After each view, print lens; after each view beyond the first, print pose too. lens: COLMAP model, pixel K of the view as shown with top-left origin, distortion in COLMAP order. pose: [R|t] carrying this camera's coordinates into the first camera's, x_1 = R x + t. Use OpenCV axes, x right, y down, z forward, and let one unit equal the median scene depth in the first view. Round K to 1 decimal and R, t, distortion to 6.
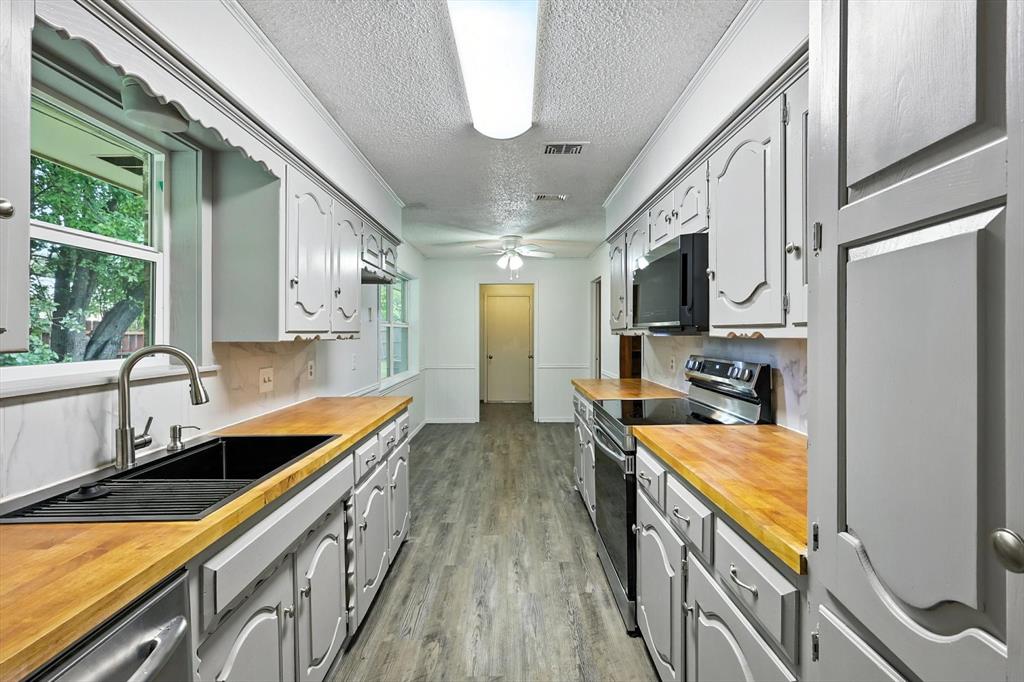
lens RADIAL K [[449.3, 0, 514.4], [0, 449.3, 342.4], [0, 0, 1]] dist [0.004251, -0.001574]
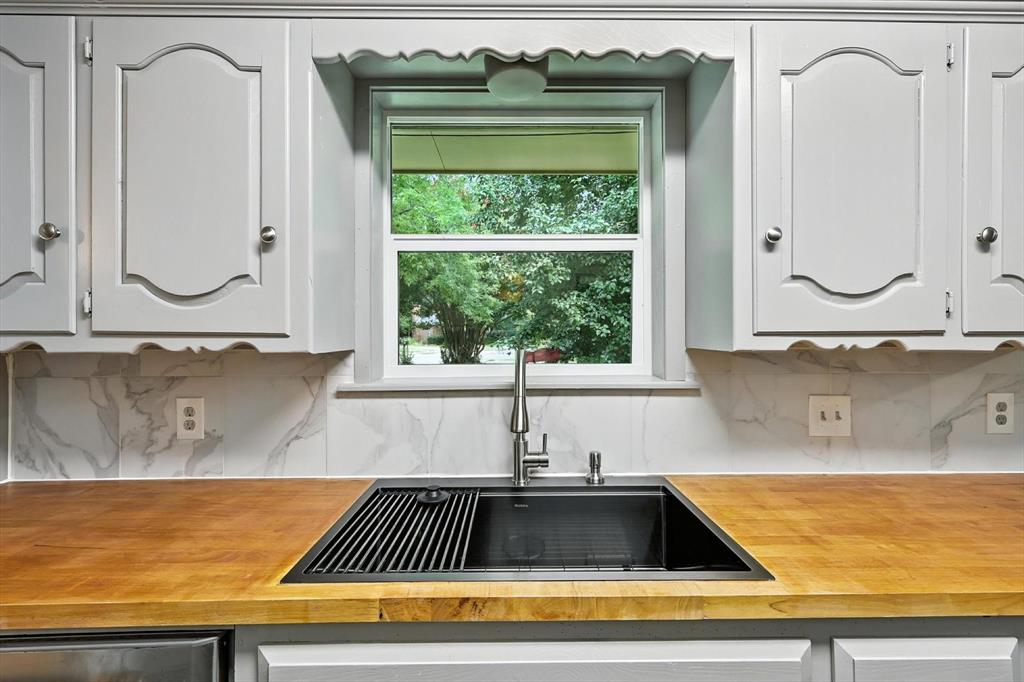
lens RADIAL K [[449.3, 0, 514.4], [0, 449.3, 332.7], [0, 0, 1]] dist [0.004251, -0.001574]
pose [[0.014227, -0.003877, -0.999891, 0.030644], [-0.020827, 0.999774, -0.004173, -0.015262], [0.999682, 0.020884, 0.014143, 0.658181]]
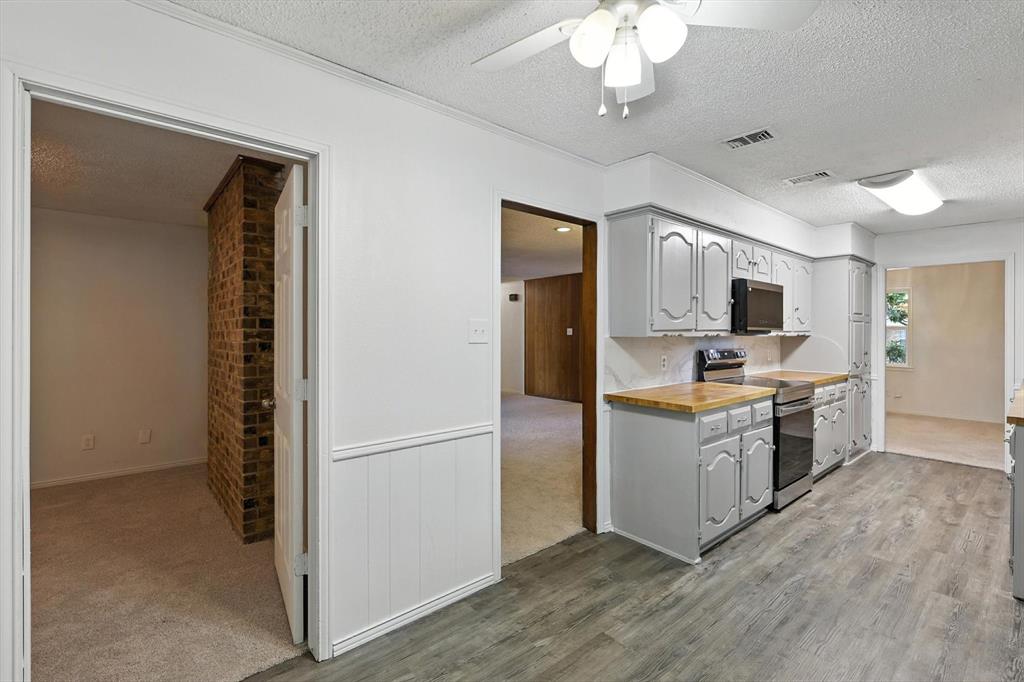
lens RADIAL K [[449.3, 0, 520.8], [0, 449.3, 334.9], [0, 0, 1]] dist [0.004251, -0.001574]
pose [[-0.645545, -0.002478, 0.763719, -0.335671], [0.015431, 0.999748, 0.016288, -0.055332], [-0.763567, 0.022299, -0.645344, 2.588390]]
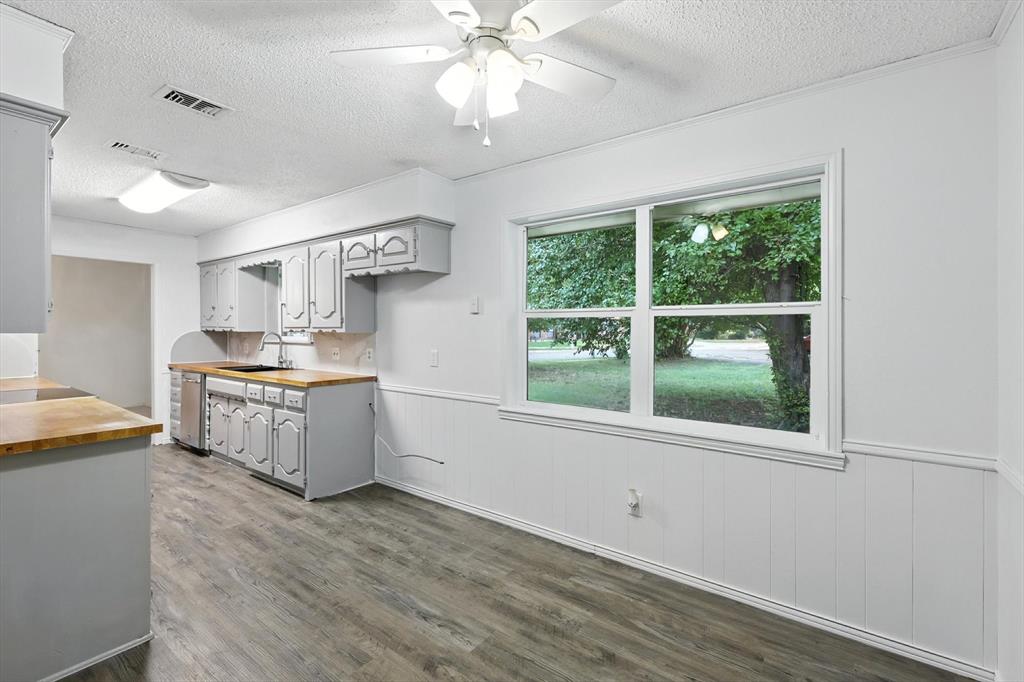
lens RADIAL K [[449.3, 0, 515.1], [0, 449.3, 333.7], [0, 0, 1]] dist [0.004251, -0.001574]
pose [[-0.599529, 0.006488, -0.800327, 0.463564], [-0.020882, 0.999500, 0.023745, -0.055227], [0.800080, 0.030948, -0.599094, 2.568458]]
